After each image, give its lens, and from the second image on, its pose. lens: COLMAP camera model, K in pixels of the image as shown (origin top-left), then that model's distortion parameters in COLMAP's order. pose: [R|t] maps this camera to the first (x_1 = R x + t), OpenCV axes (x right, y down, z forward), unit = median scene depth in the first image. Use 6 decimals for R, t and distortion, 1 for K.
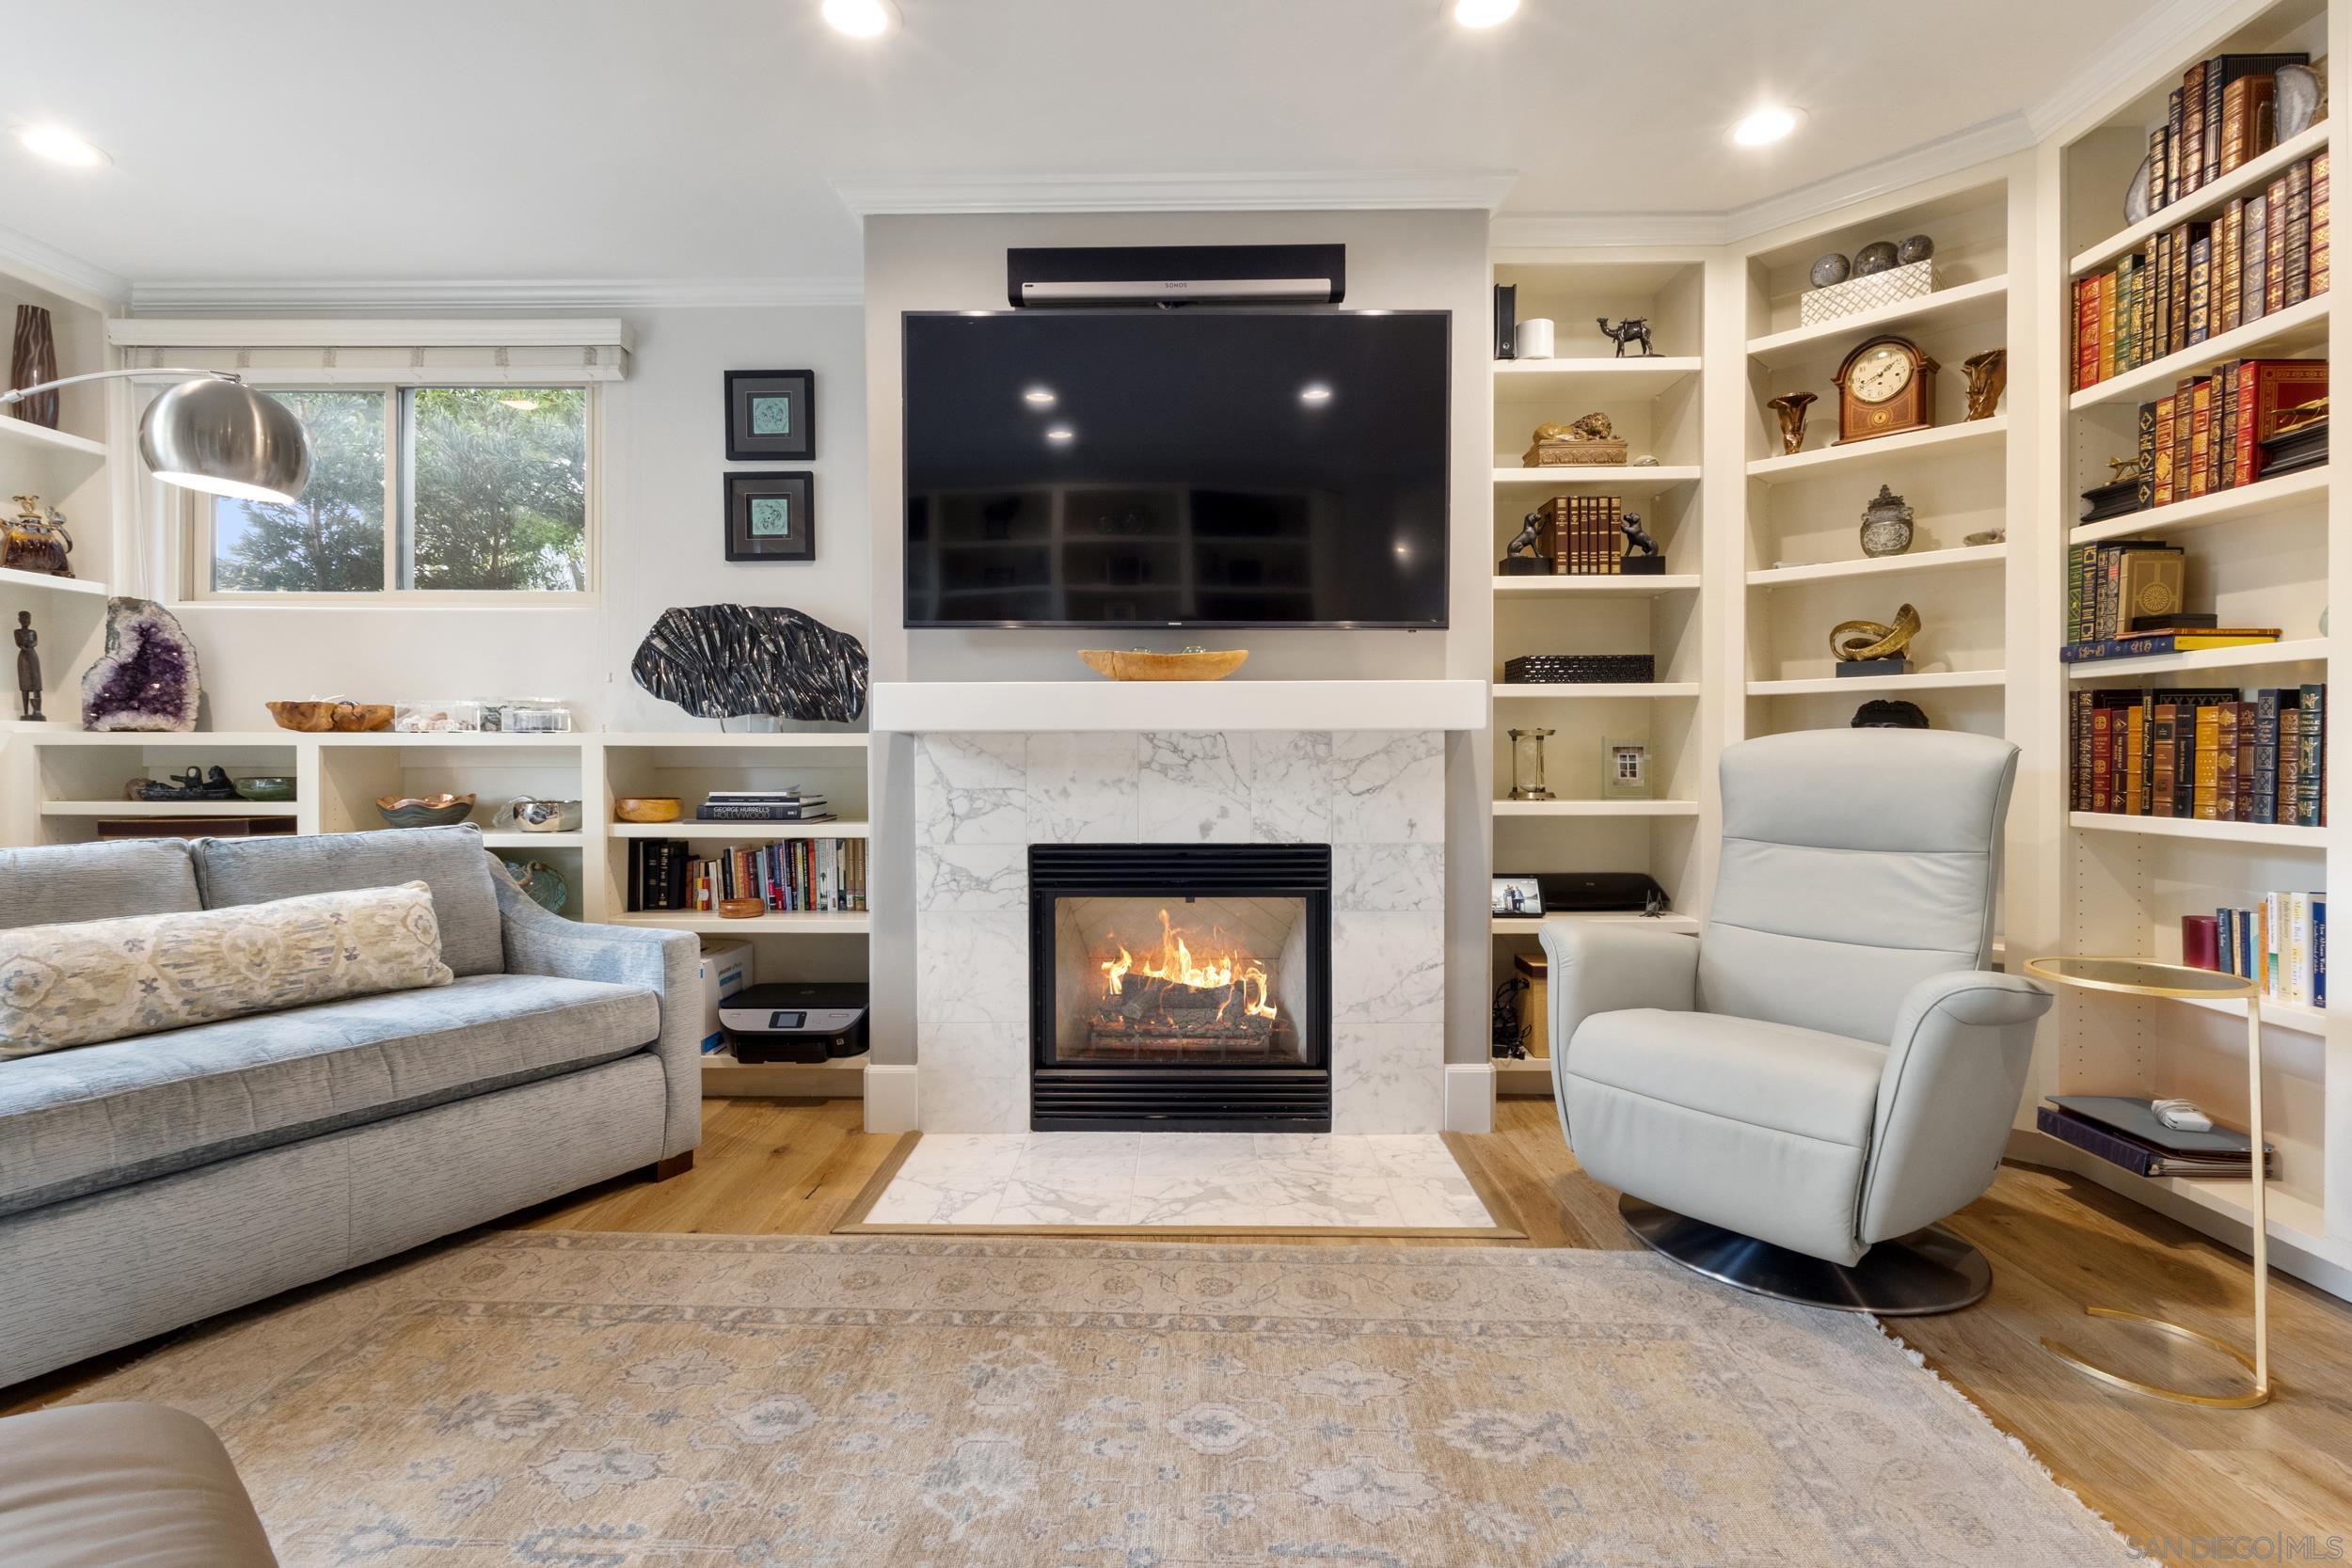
lens RADIAL K [[1091.5, 0, 1166.2], [0, 1091.5, 765.1], [0, 0, 1]] dist [0.003009, 0.001924]
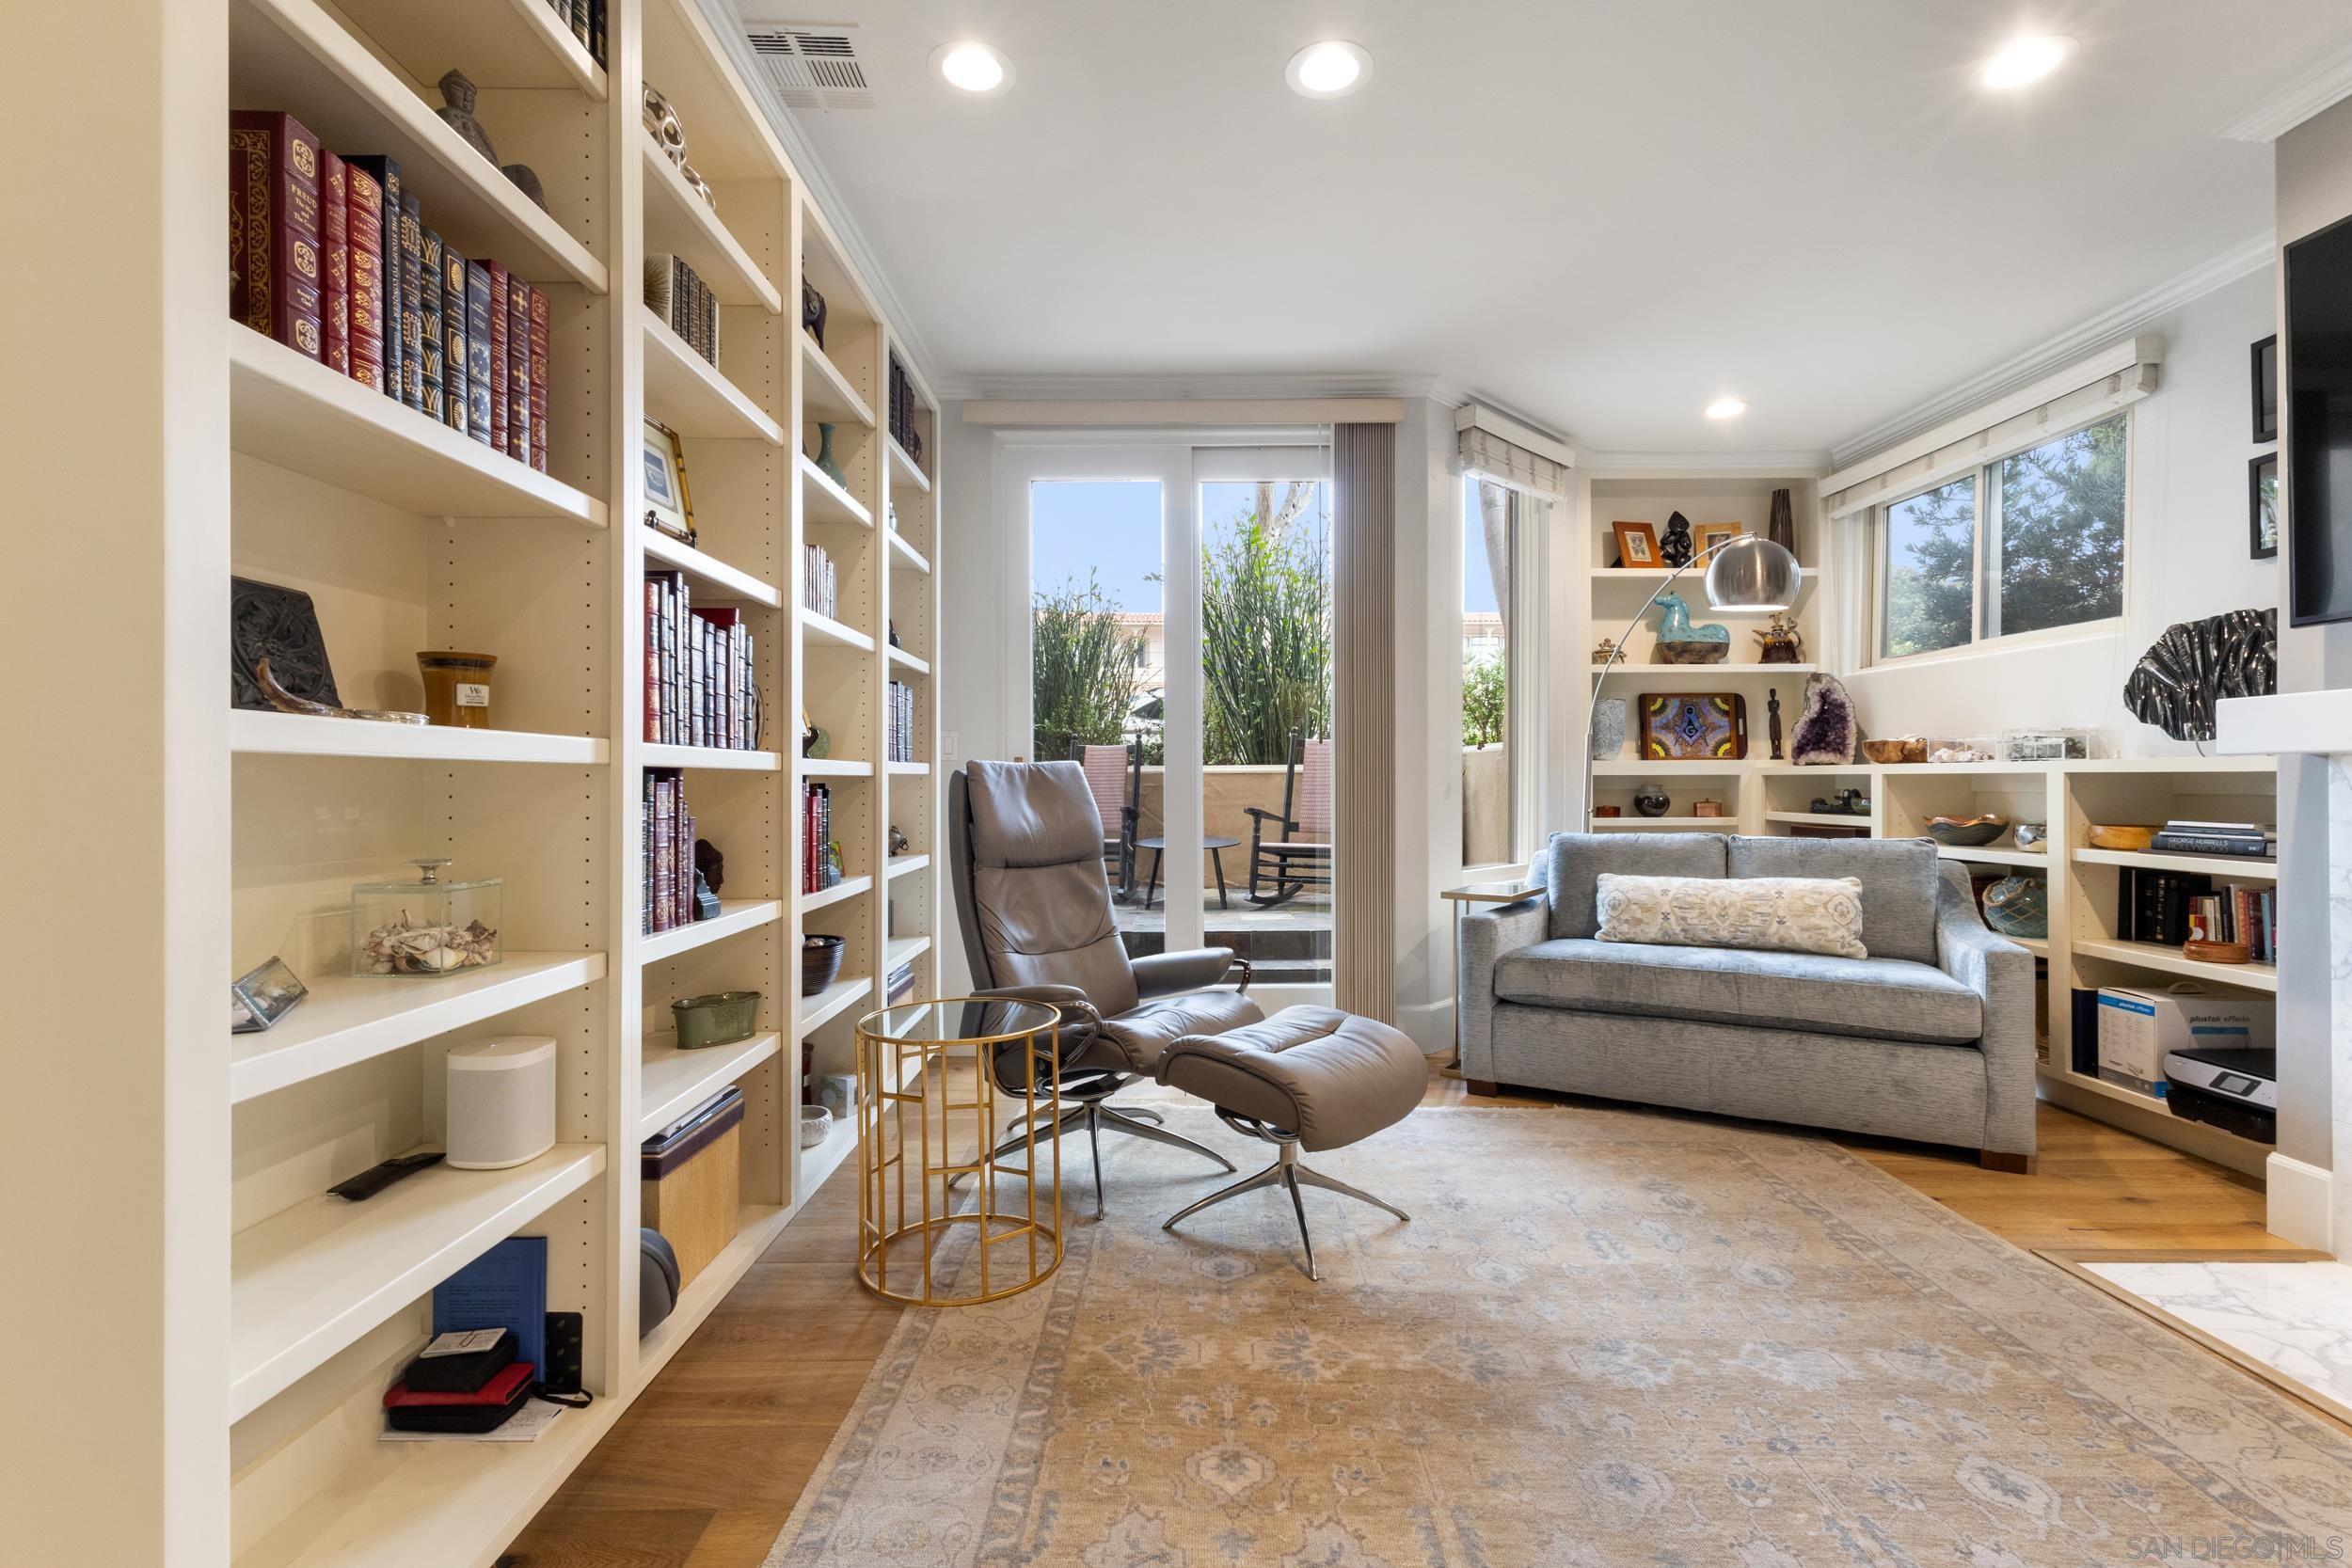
lens RADIAL K [[1091.5, 0, 1165.6], [0, 1091.5, 781.9], [0, 0, 1]] dist [0.003009, 0.001924]
pose [[0.015333, 0.000888, -0.999882, 0.565599], [-0.006797, 0.999977, 0.000784, -0.004071], [0.999859, 0.006784, 0.015339, 0.138987]]
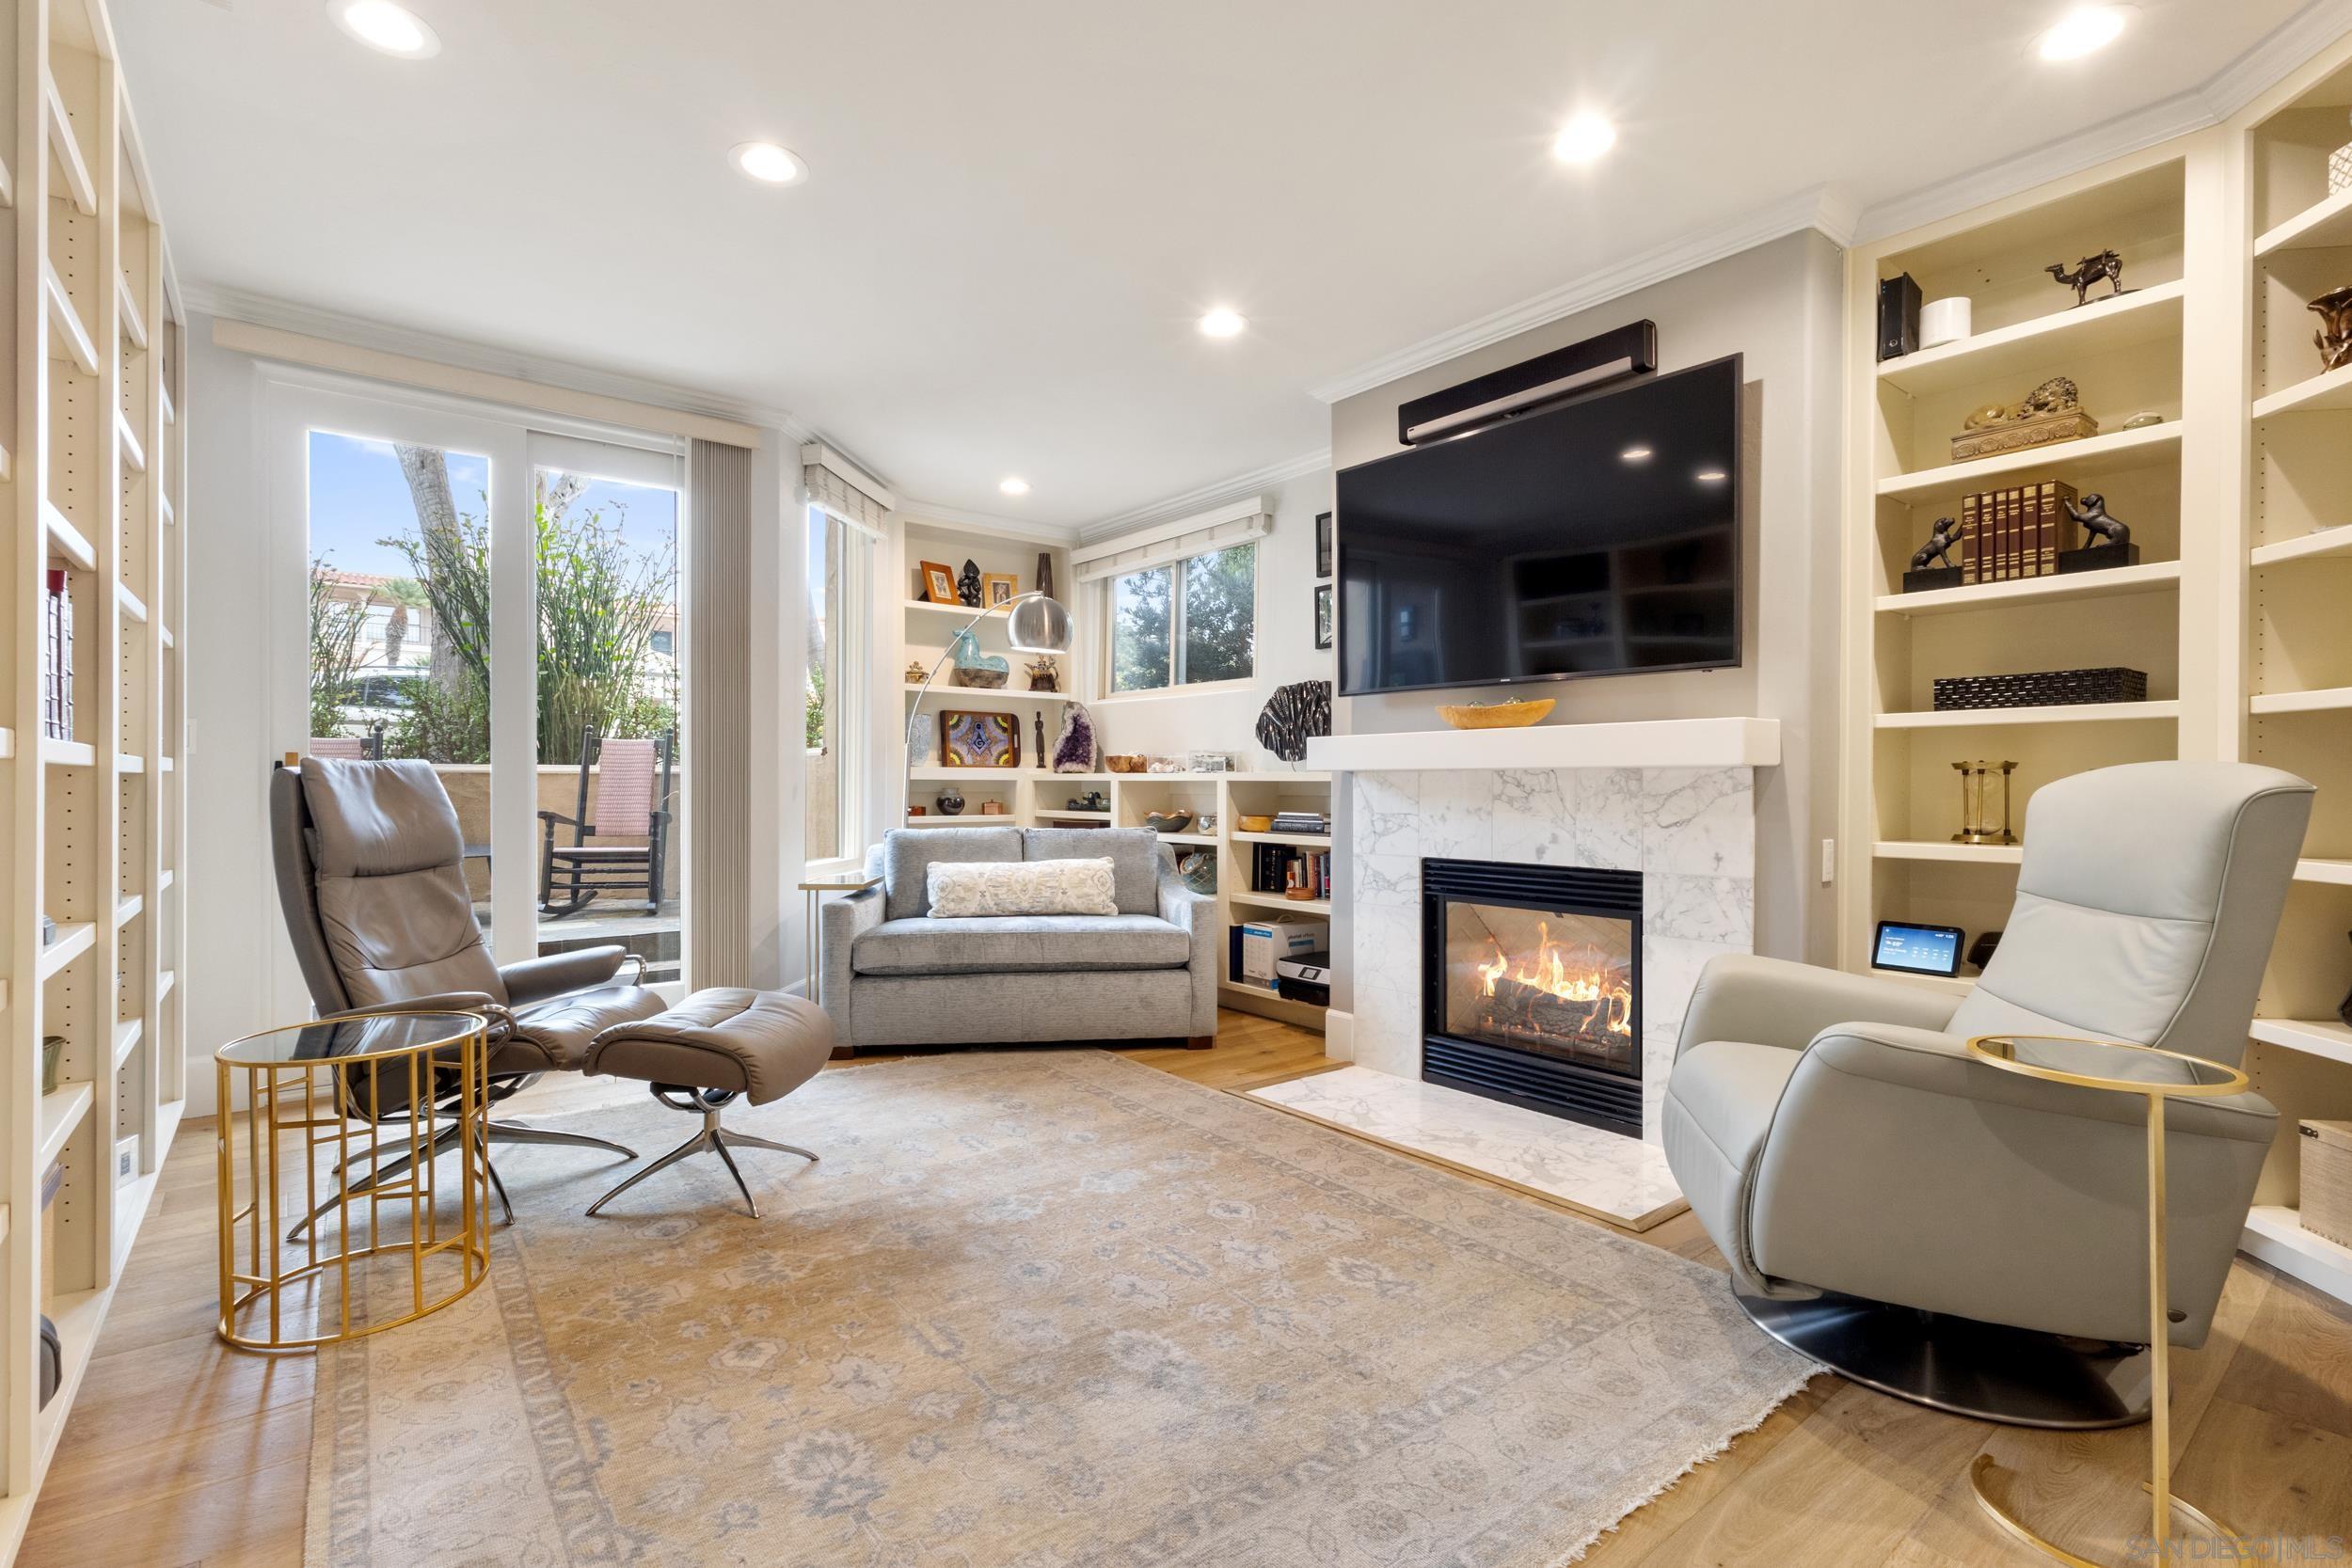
lens RADIAL K [[1091.5, 0, 1164.9], [0, 1091.5, 789.8], [0, 0, 1]] dist [0.003009, 0.001924]
pose [[0.630789, 0.006776, -0.775924, 0.692815], [-0.011625, 0.999932, -0.000718, -0.003032], [0.775867, 0.009472, 0.630825, -0.049901]]
